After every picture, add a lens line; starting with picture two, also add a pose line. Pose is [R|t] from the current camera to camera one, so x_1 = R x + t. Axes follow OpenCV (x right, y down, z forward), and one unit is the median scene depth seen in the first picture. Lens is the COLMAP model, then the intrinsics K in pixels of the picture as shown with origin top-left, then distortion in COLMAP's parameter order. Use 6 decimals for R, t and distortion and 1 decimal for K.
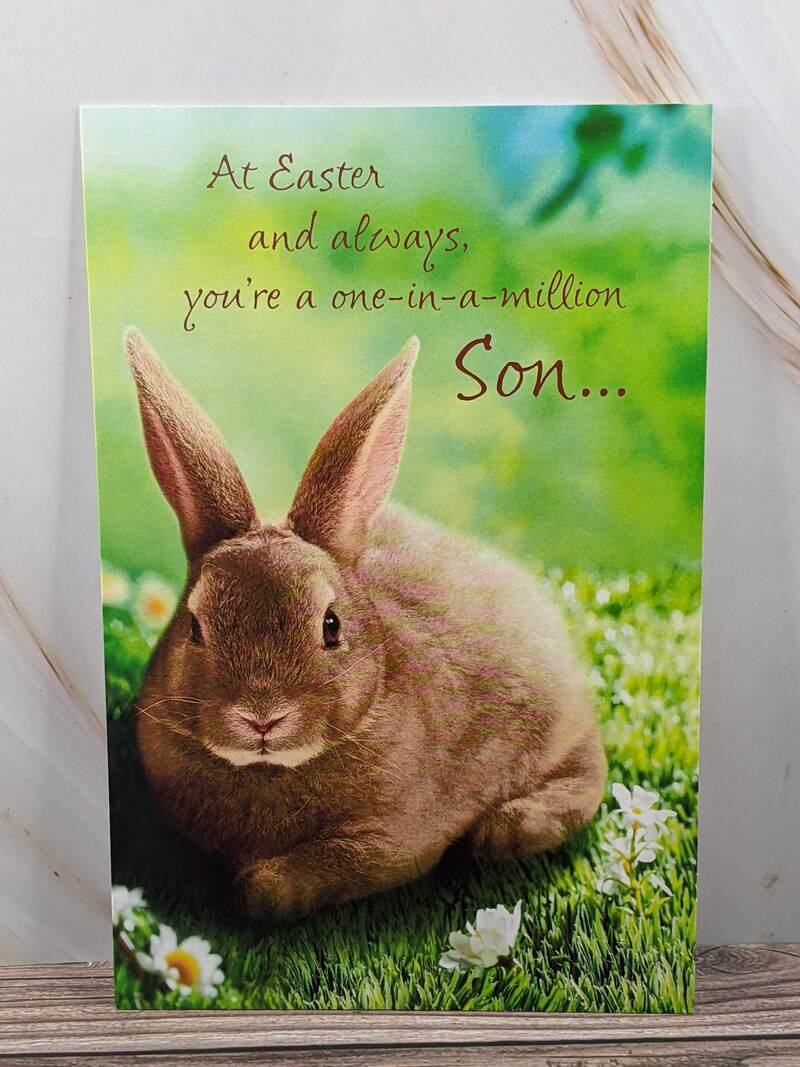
lens RADIAL K [[1623.1, 0, 402.8], [0, 1623.1, 539.5], [0, 0, 1]] dist [-0.043424, 0.000000]
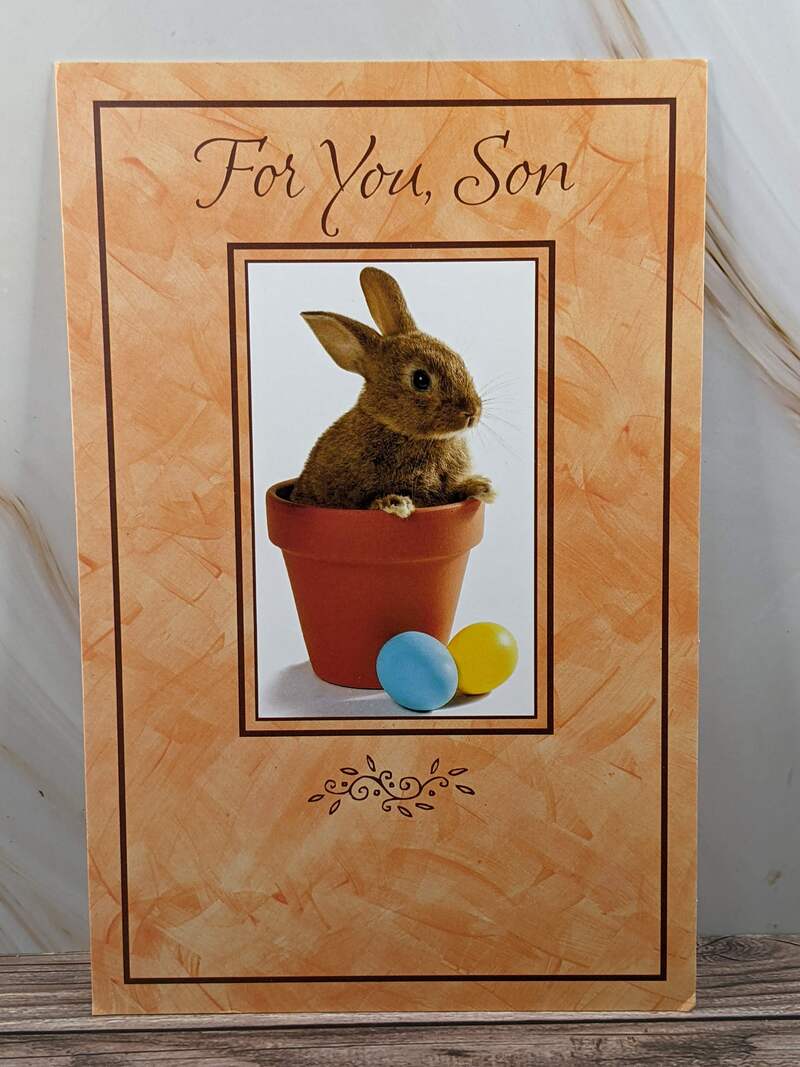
lens RADIAL K [[1623.1, 0, 394.5], [0, 1623.1, 538.0], [0, 0, 1]] dist [-0.043424, 0.000000]
pose [[0.999845, -0.000267, -0.017631, -0.011991], [0.000308, 0.999997, 0.002321, -0.023306], [0.017630, -0.002326, 0.999842, -0.110426]]
